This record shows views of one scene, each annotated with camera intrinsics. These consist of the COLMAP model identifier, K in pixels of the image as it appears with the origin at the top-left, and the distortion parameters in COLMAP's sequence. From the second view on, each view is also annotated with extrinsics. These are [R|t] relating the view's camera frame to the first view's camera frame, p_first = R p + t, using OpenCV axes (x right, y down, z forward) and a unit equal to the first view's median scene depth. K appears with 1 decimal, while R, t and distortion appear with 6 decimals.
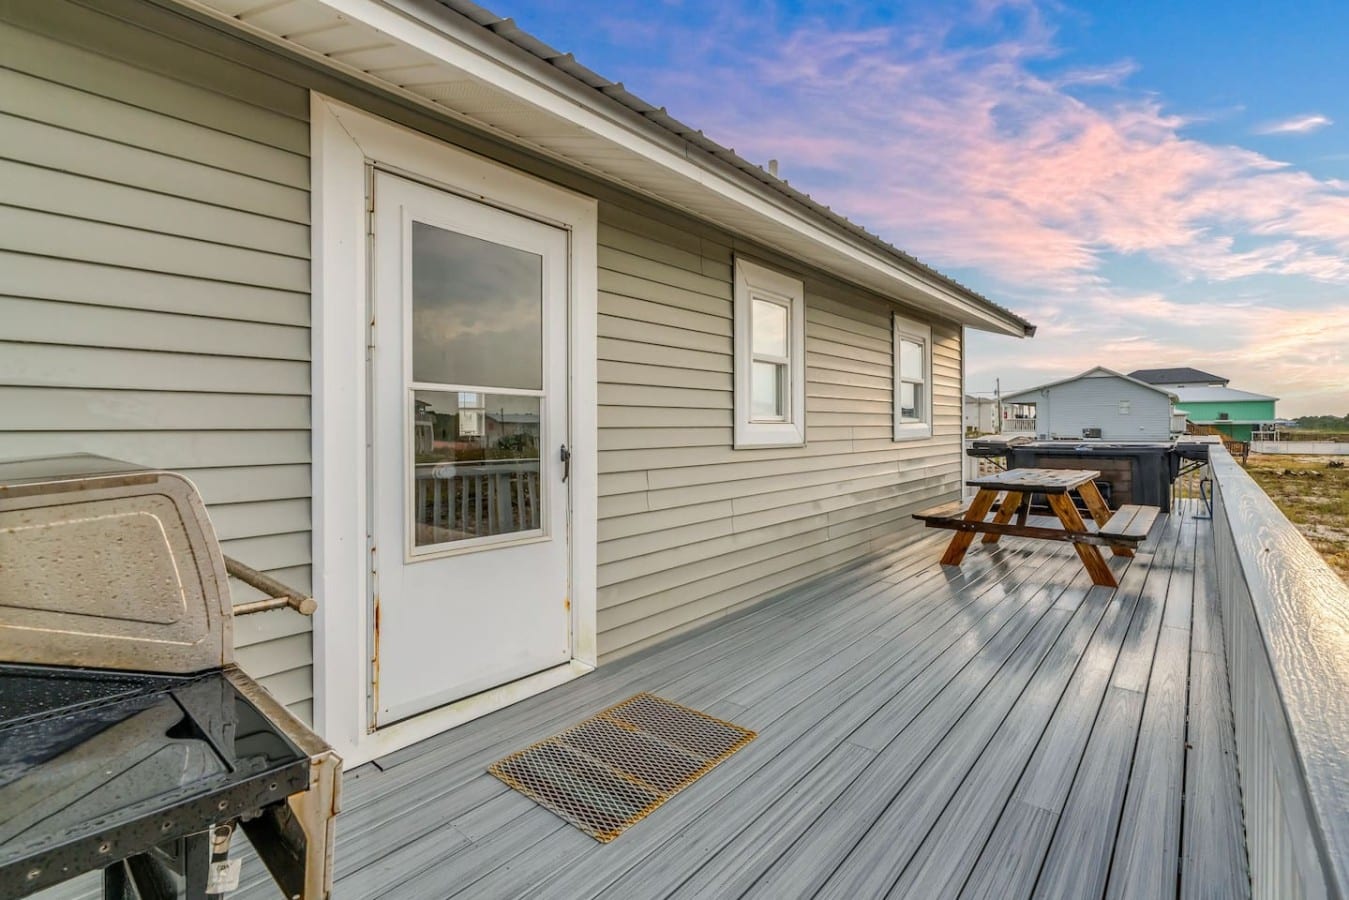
lens RADIAL K [[612.2, 0, 669.8], [0, 612.2, 445.4], [0, 0, 1]] dist [-0.002341, -0.000193]
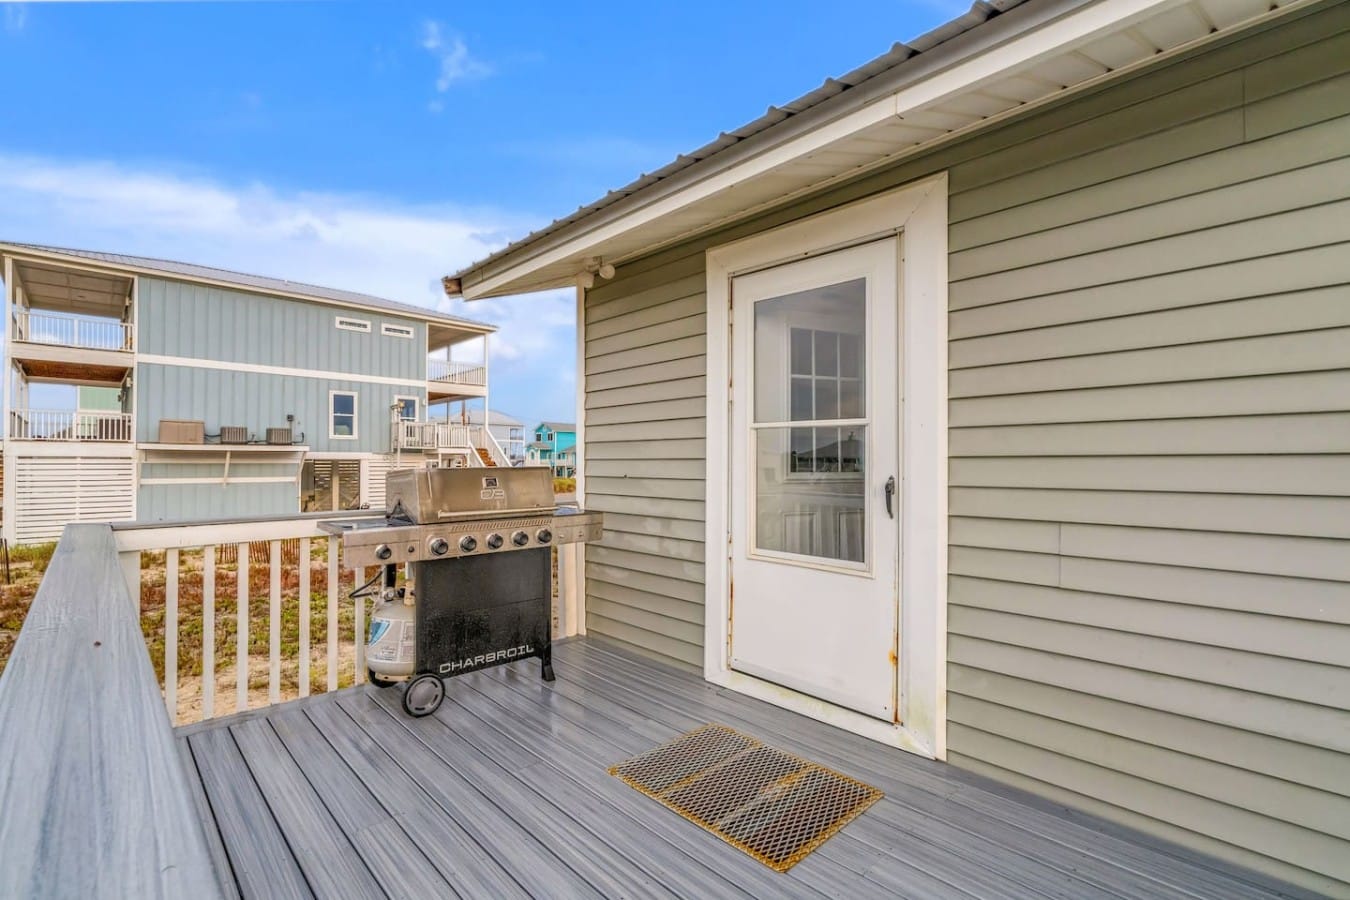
lens RADIAL K [[612.6, 0, 670.3], [0, 612.6, 445.4], [0, 0, 1]] dist [-0.002341, -0.000193]
pose [[-0.088364, -0.009419, -0.996044, 0.798961], [-0.018301, 0.999802, -0.007831, -0.035256], [0.995920, 0.017537, -0.088519, 0.812712]]
